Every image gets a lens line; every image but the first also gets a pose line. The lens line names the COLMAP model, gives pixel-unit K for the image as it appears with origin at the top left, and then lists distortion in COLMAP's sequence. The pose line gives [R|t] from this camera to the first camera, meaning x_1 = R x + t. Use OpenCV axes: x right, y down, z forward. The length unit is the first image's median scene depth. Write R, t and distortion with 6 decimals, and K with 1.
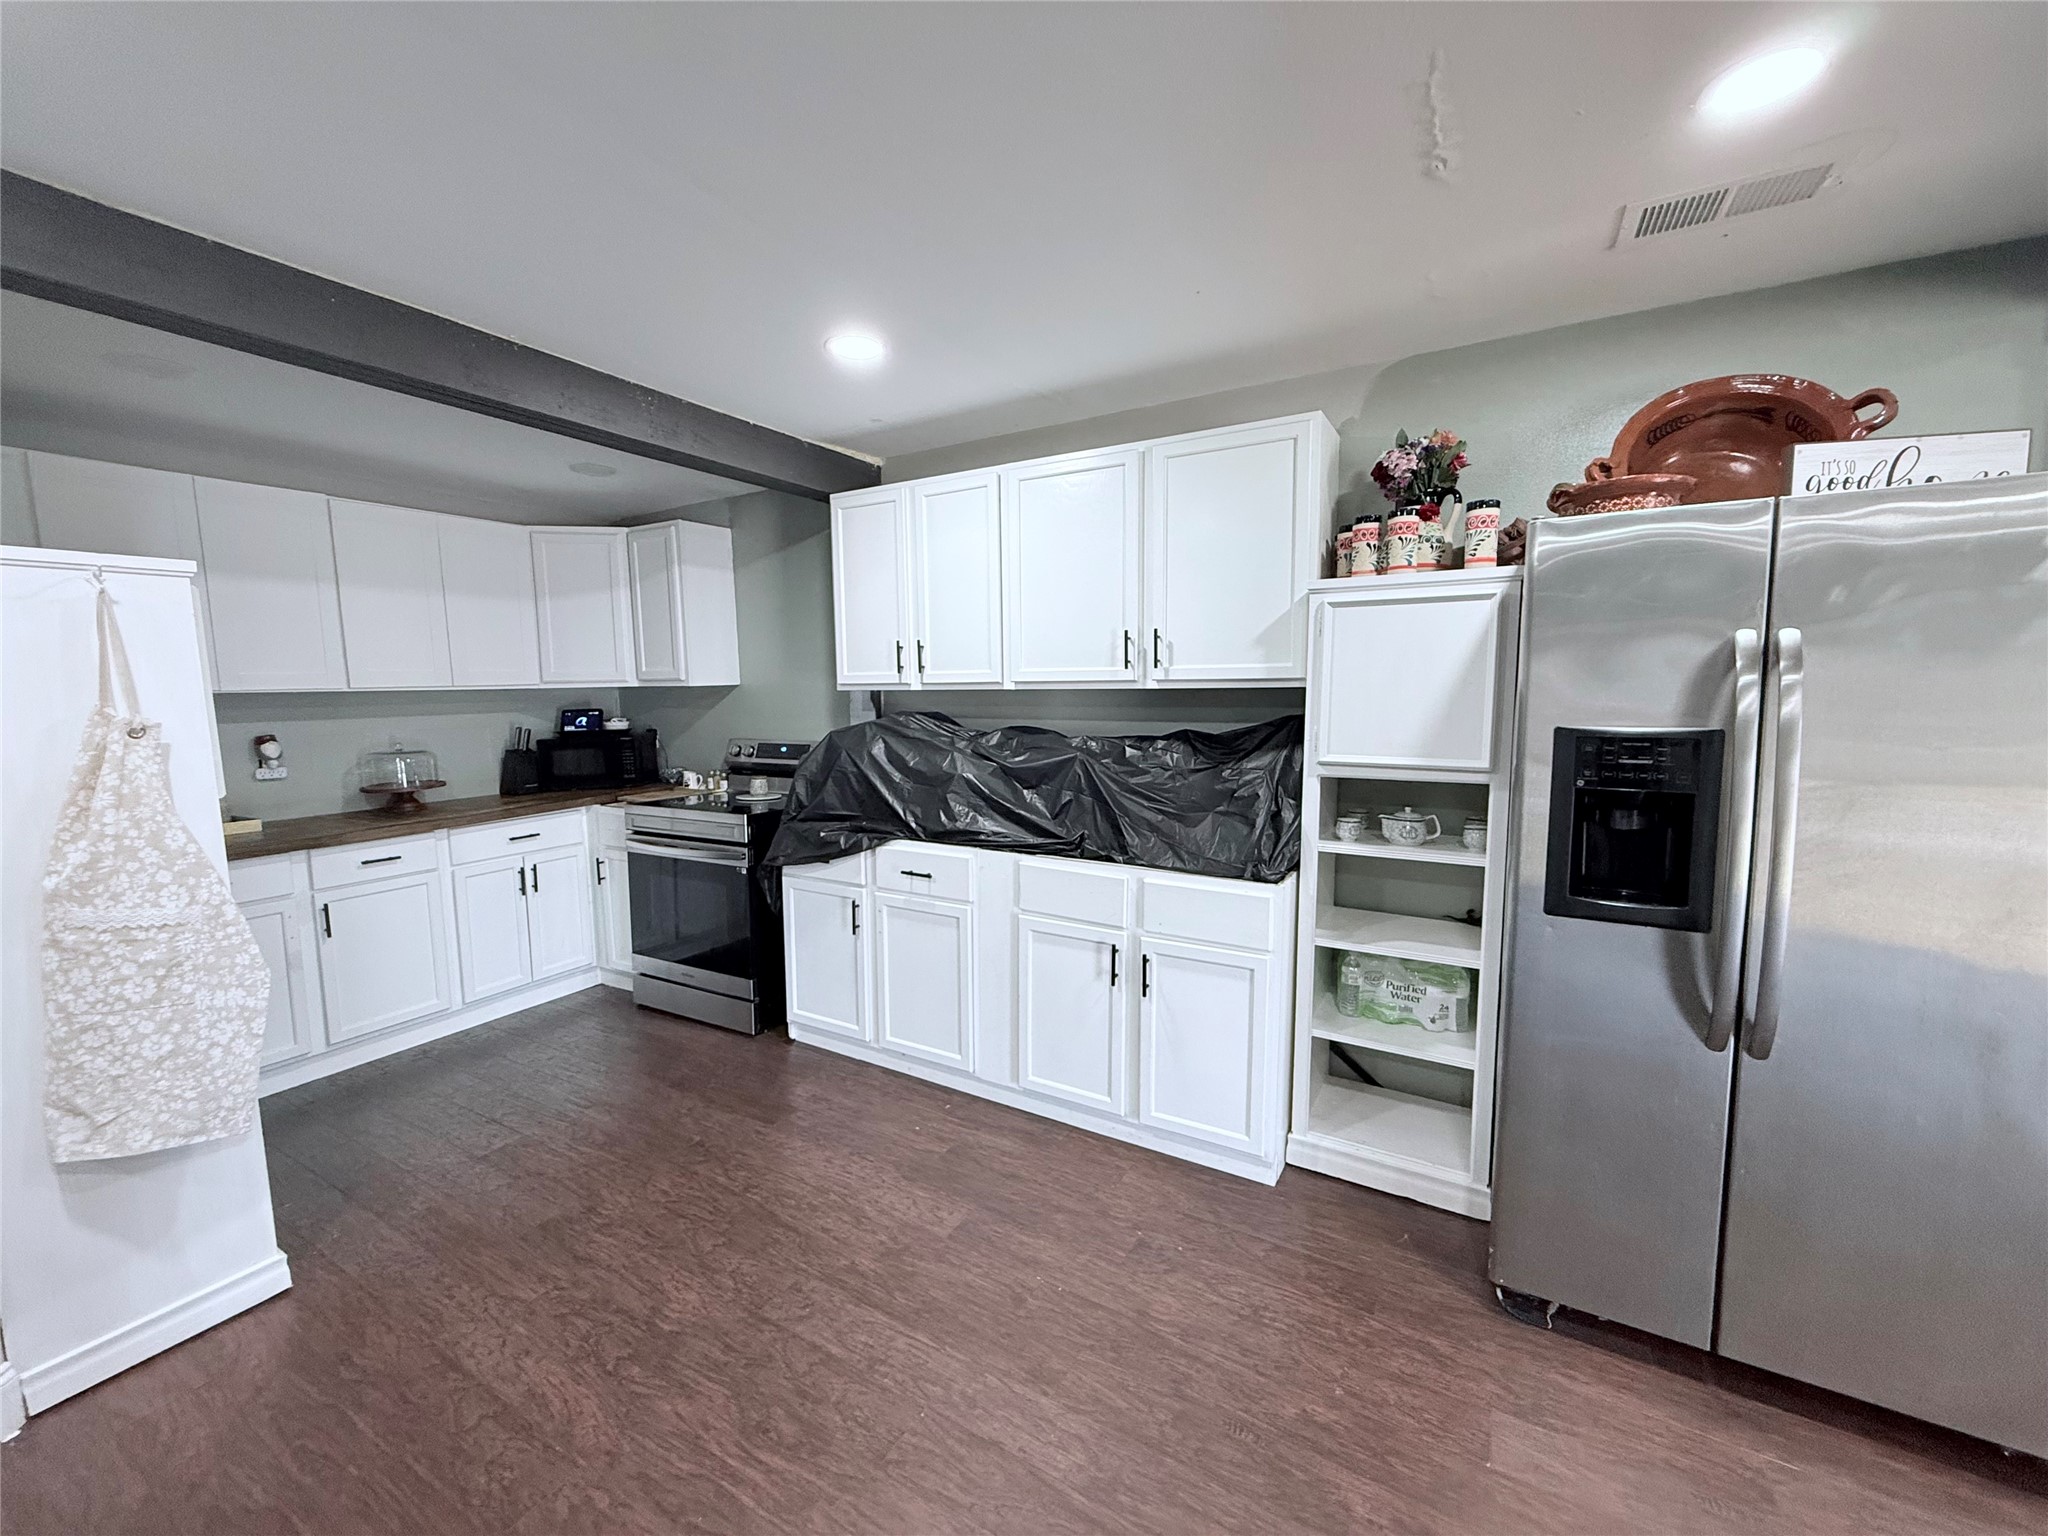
lens RADIAL K [[812.8, 0, 1023.5], [0, 812.8, 768.1], [0, 0, 1]] dist [0.000410, -0.001638]
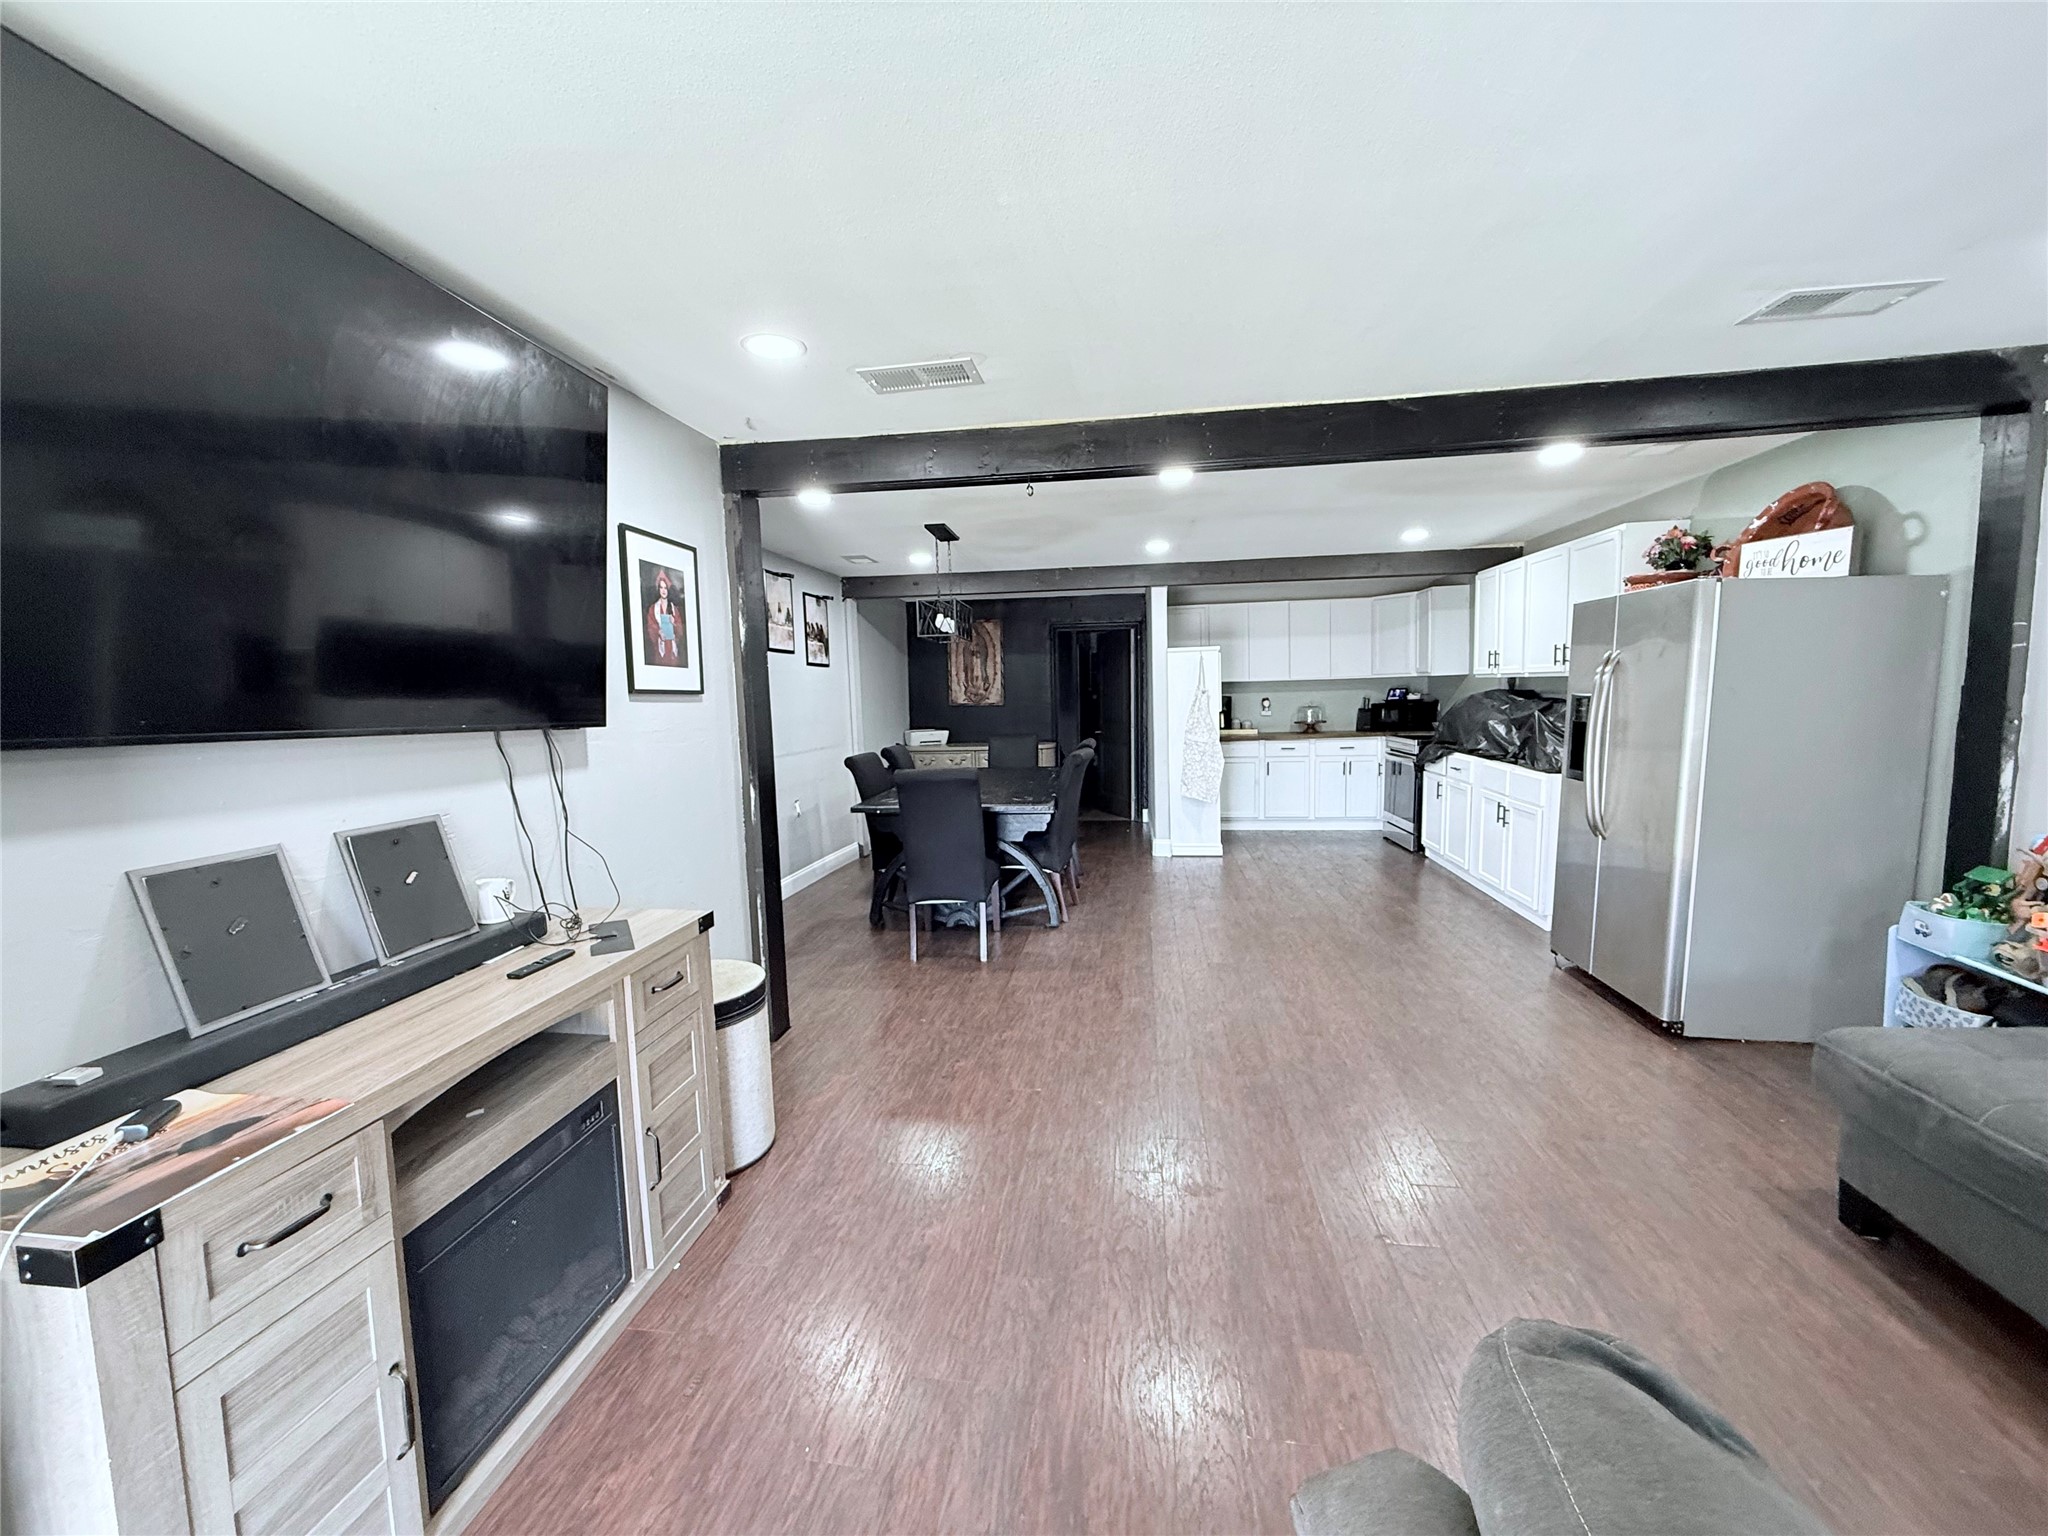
lens RADIAL K [[812.8, 0, 1017.9], [0, 812.8, 771.0], [0, 0, 1]] dist [0.000410, -0.001638]
pose [[0.377819, 0.095973, -0.920892, 1.366487], [-0.074320, 0.994547, 0.073158, 0.070311], [0.922892, 0.040800, 0.382892, -0.811629]]
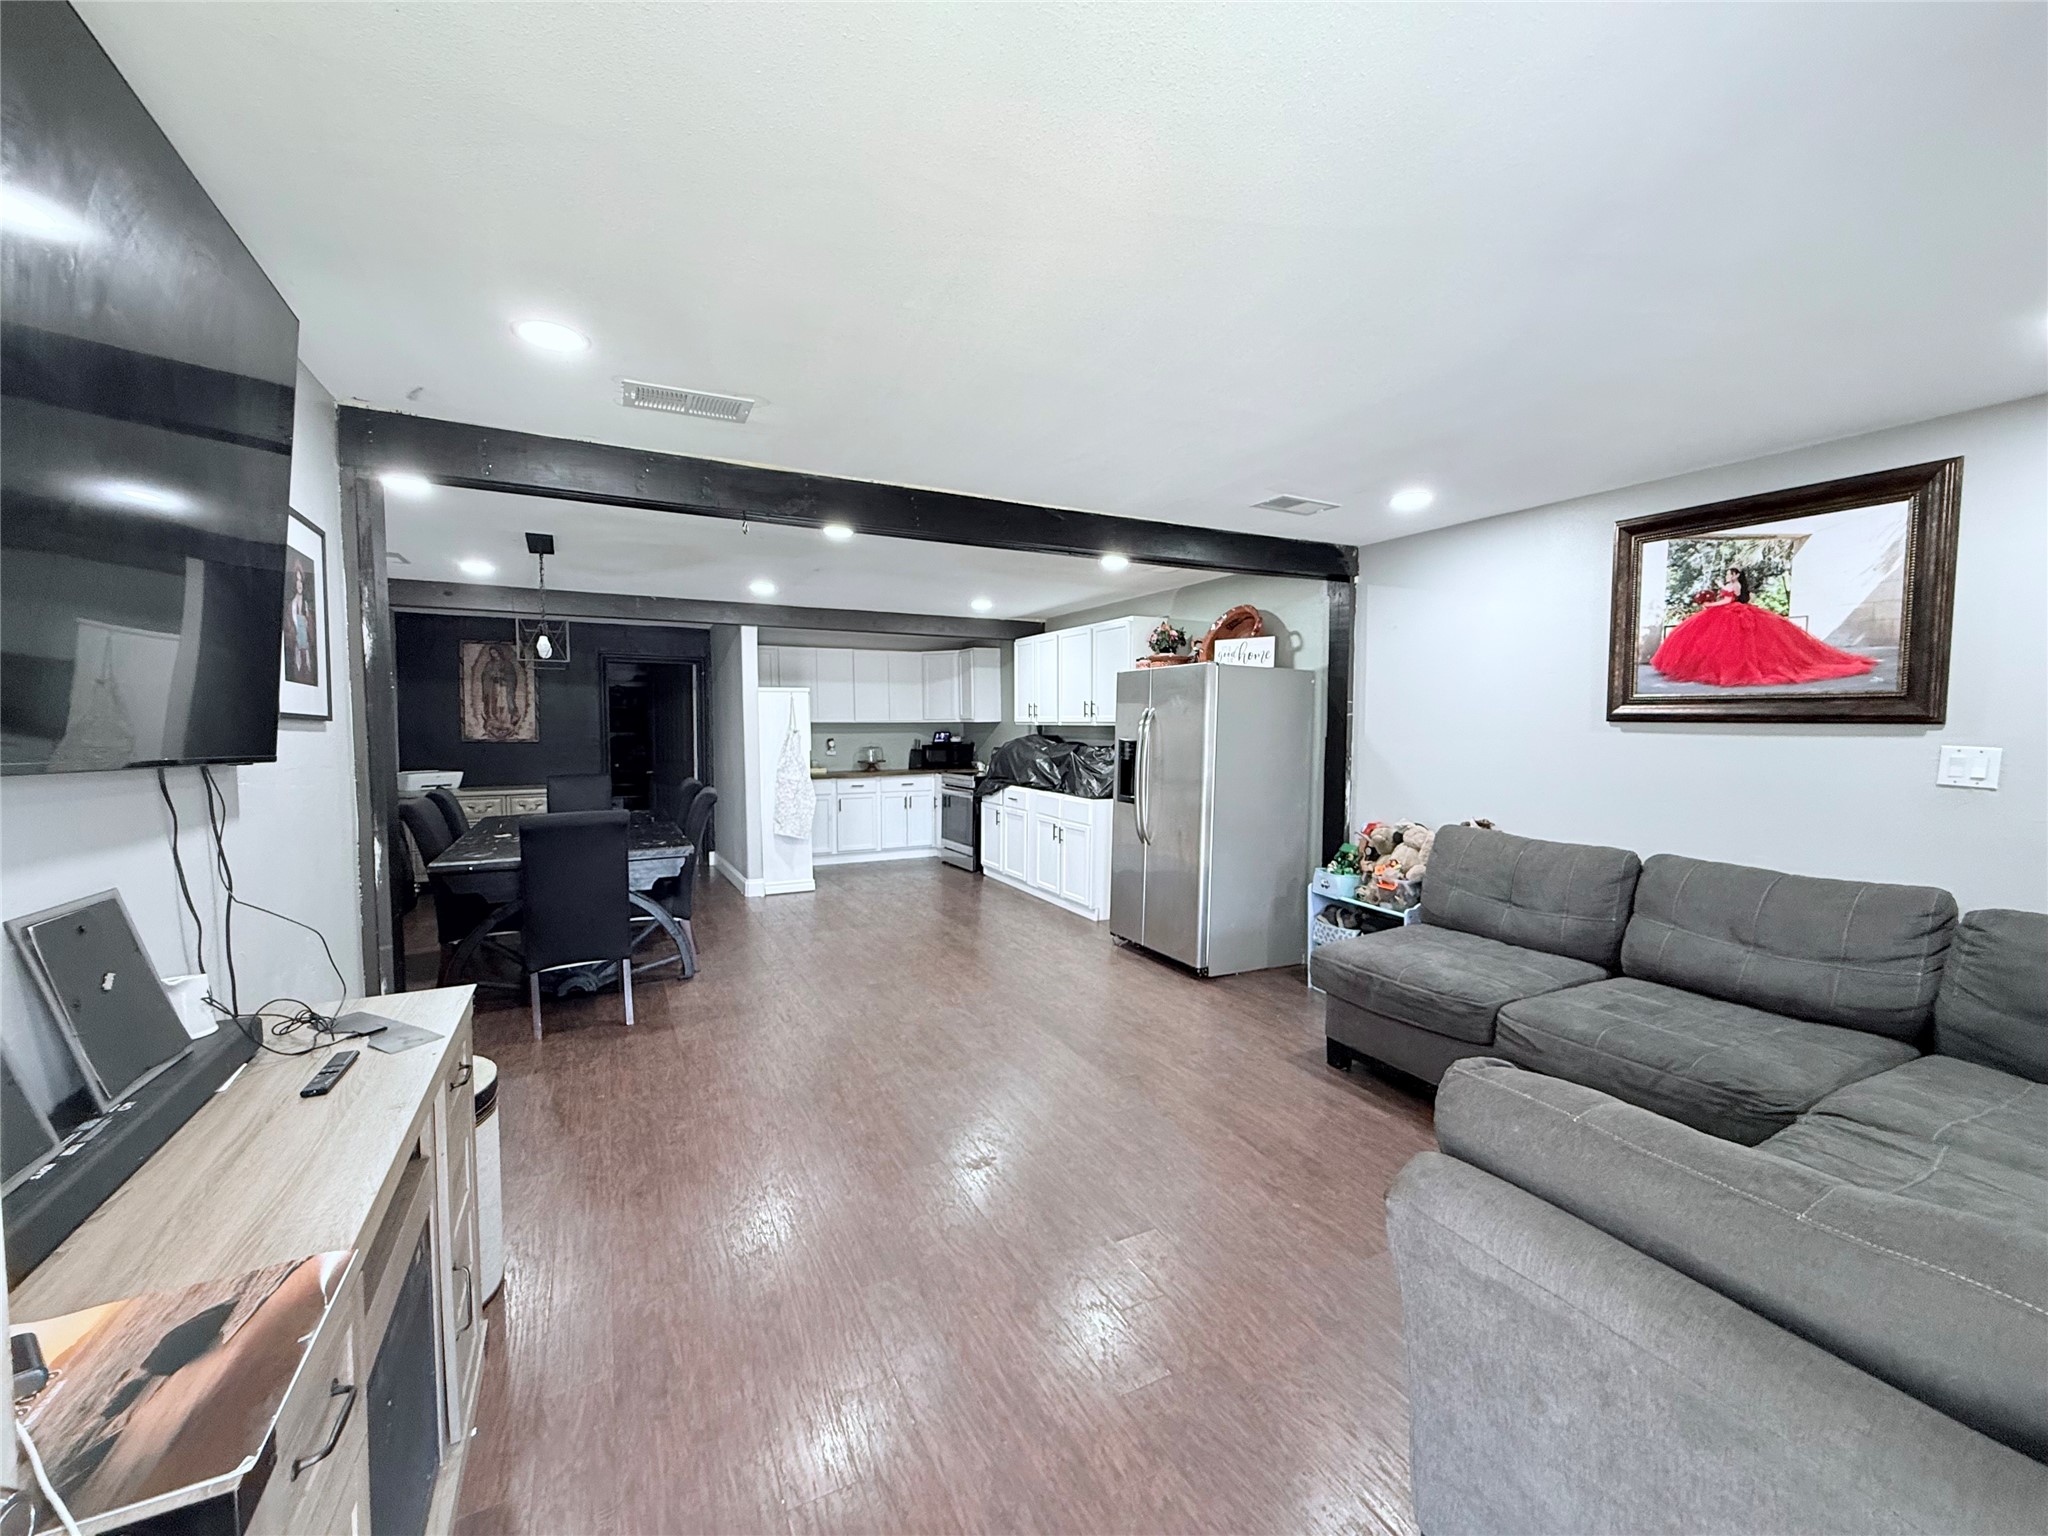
lens RADIAL K [[812.8, 0, 1023.5], [0, 812.8, 771.3], [0, 0, 1]] dist [0.000410, -0.001638]
pose [[0.845610, 0.044732, -0.531923, 1.243995], [-0.066366, 0.997561, -0.021613, 0.100873], [0.529659, 0.053578, 0.846517, -1.112486]]
